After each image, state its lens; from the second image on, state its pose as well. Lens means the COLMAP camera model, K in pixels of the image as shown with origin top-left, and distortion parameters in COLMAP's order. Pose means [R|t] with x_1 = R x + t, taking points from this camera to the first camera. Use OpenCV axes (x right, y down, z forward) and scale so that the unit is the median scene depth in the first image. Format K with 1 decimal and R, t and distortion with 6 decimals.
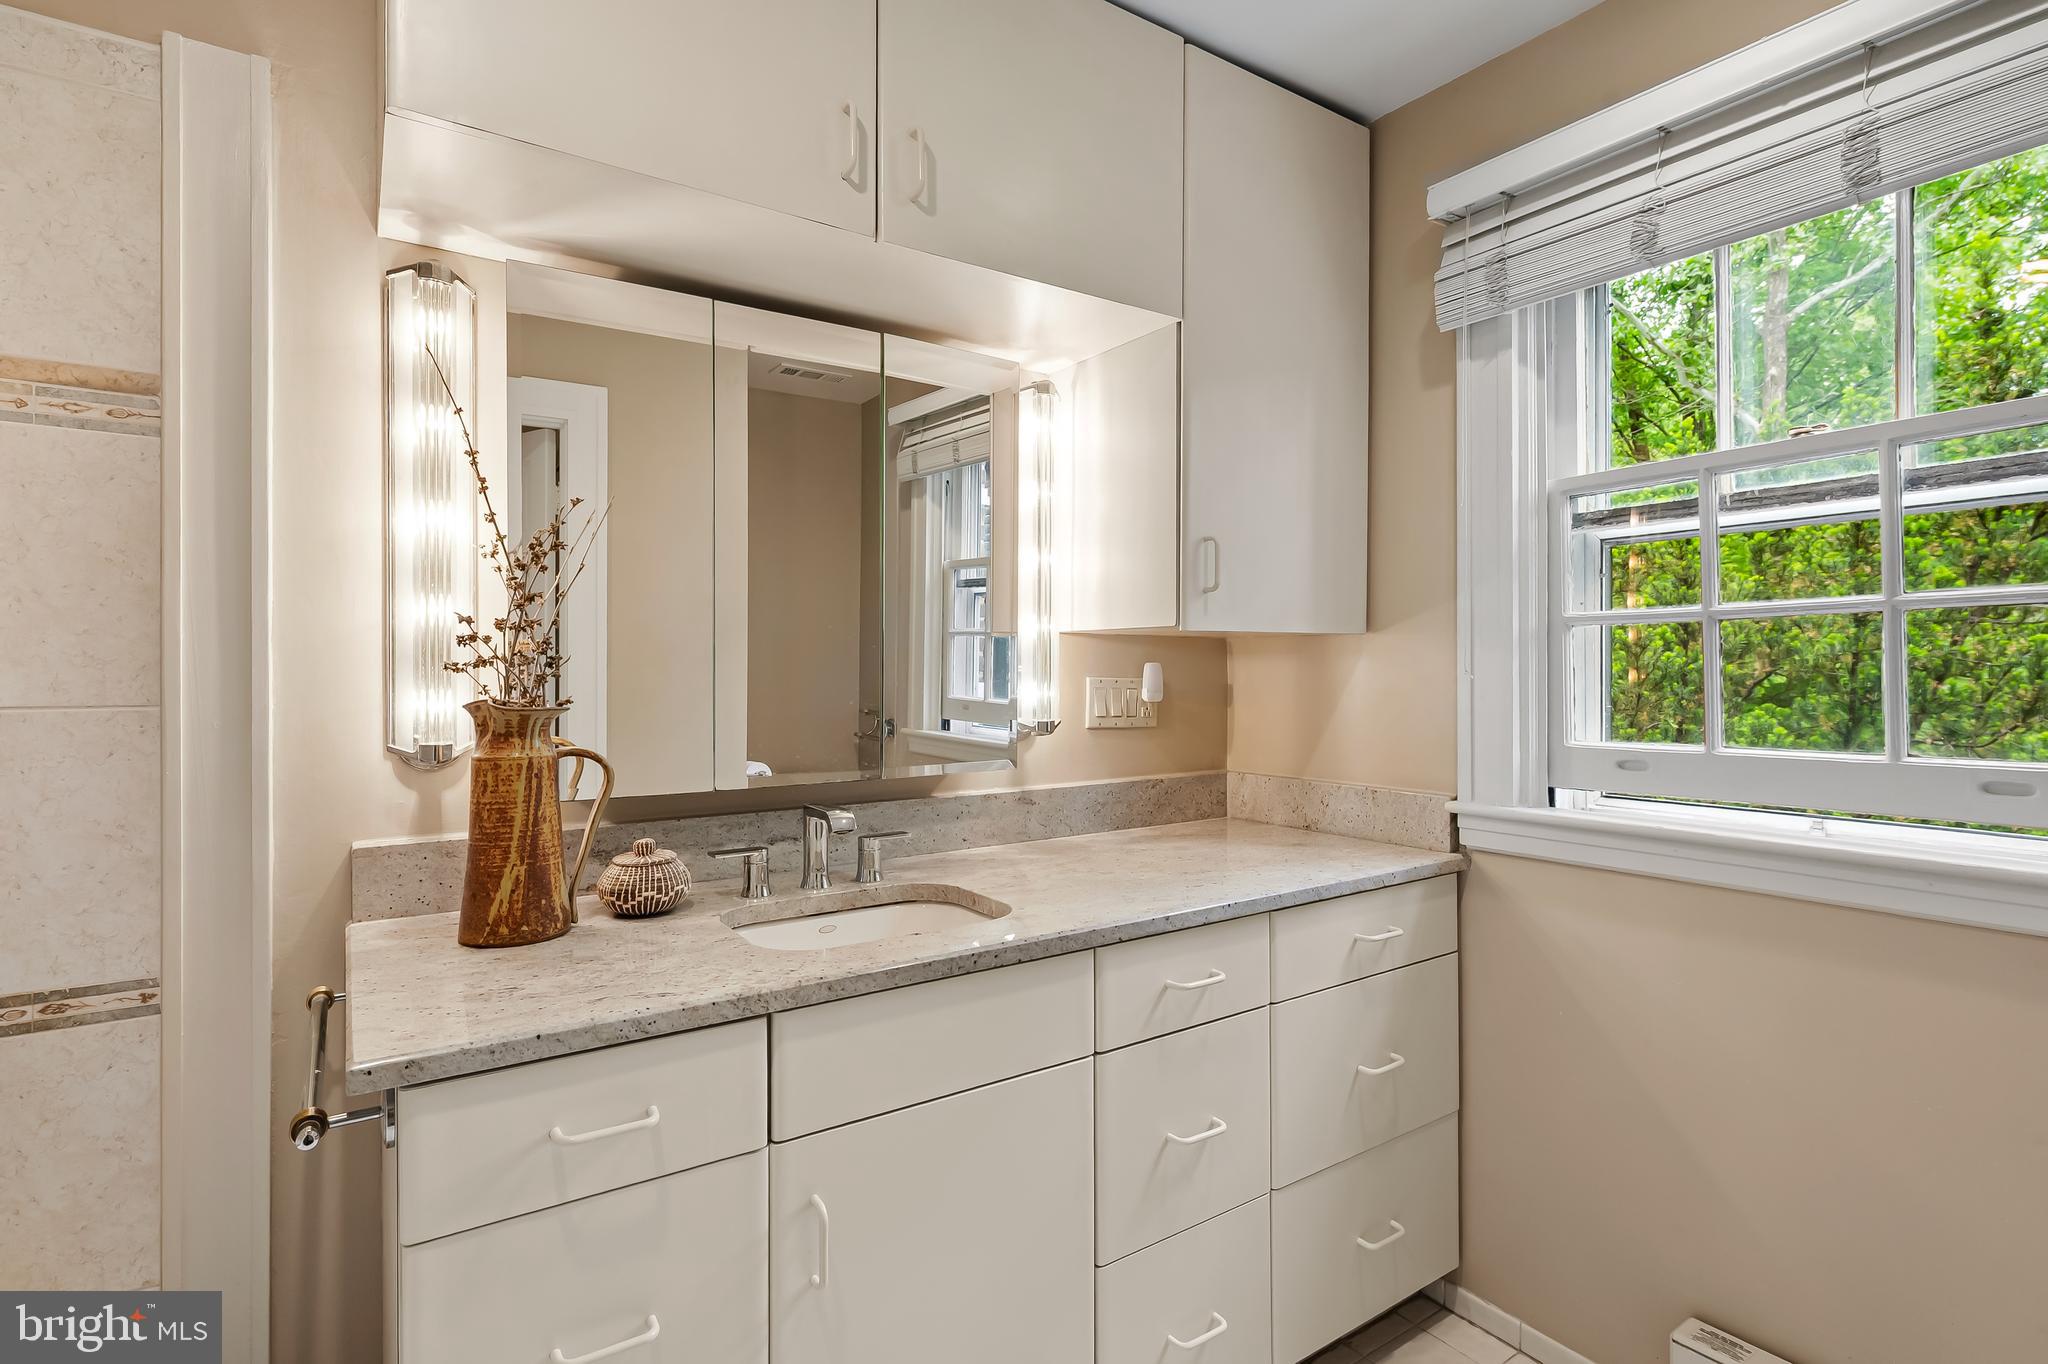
lens RADIAL K [[996.1, 0, 1028.6], [0, 996.1, 675.4], [0, 0, 1]] dist [0.005279, -0.001085]
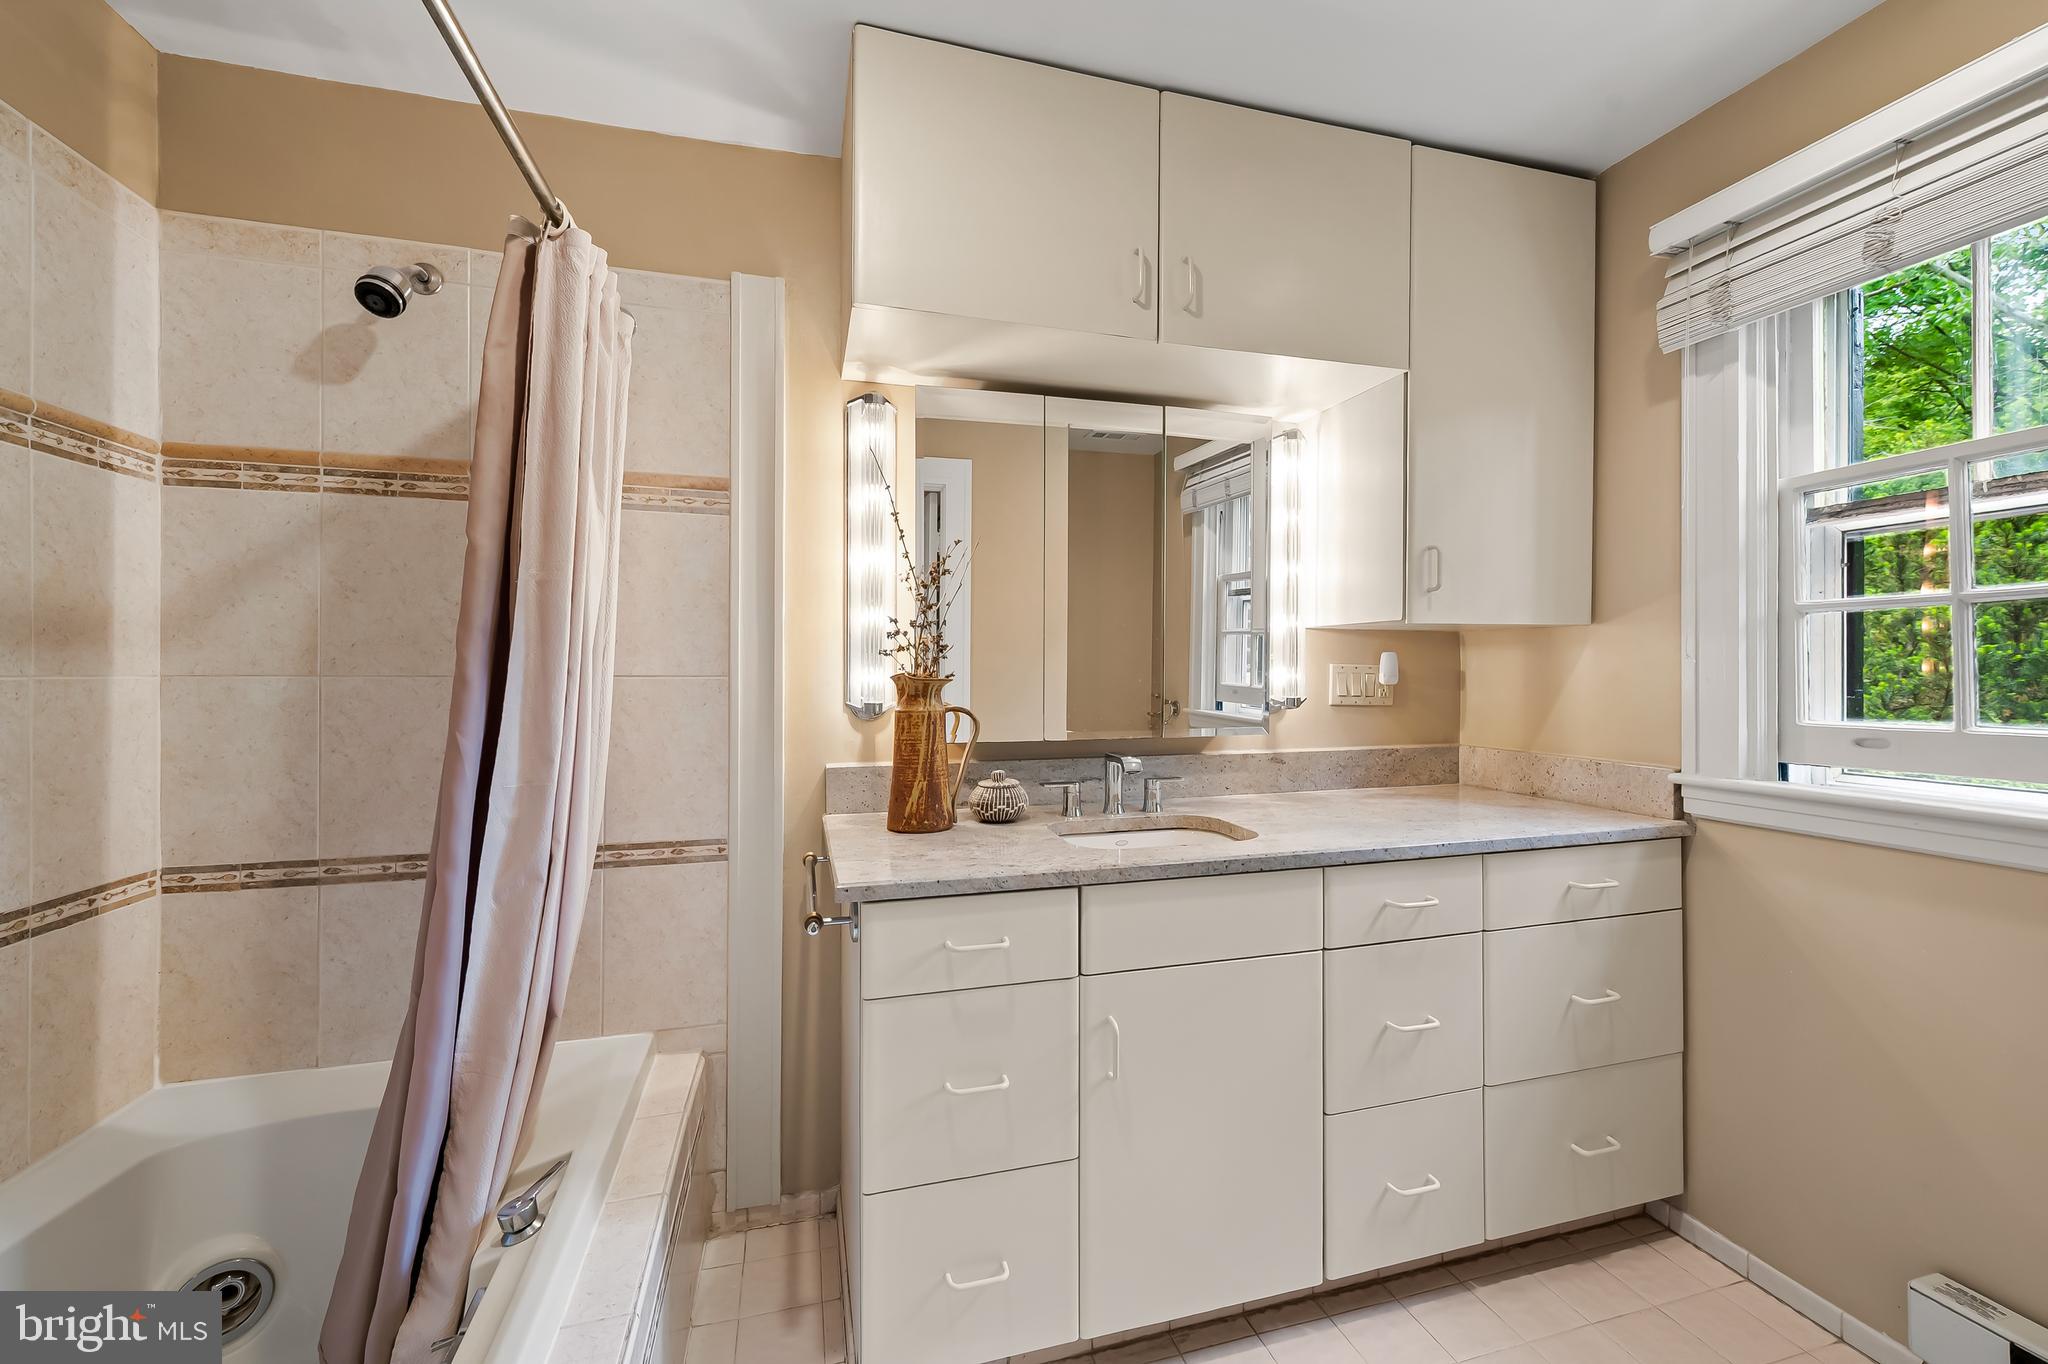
lens RADIAL K [[809.3, 0, 1025.2], [0, 809.3, 672.5], [0, 0, 1]] dist [0.007198, -0.001686]
pose [[0.947073, 0.004121, -0.320991, 0.033325], [-0.004027, 0.999991, 0.000959, 0.019320], [0.320992, 0.000384, 0.947082, -0.113849]]
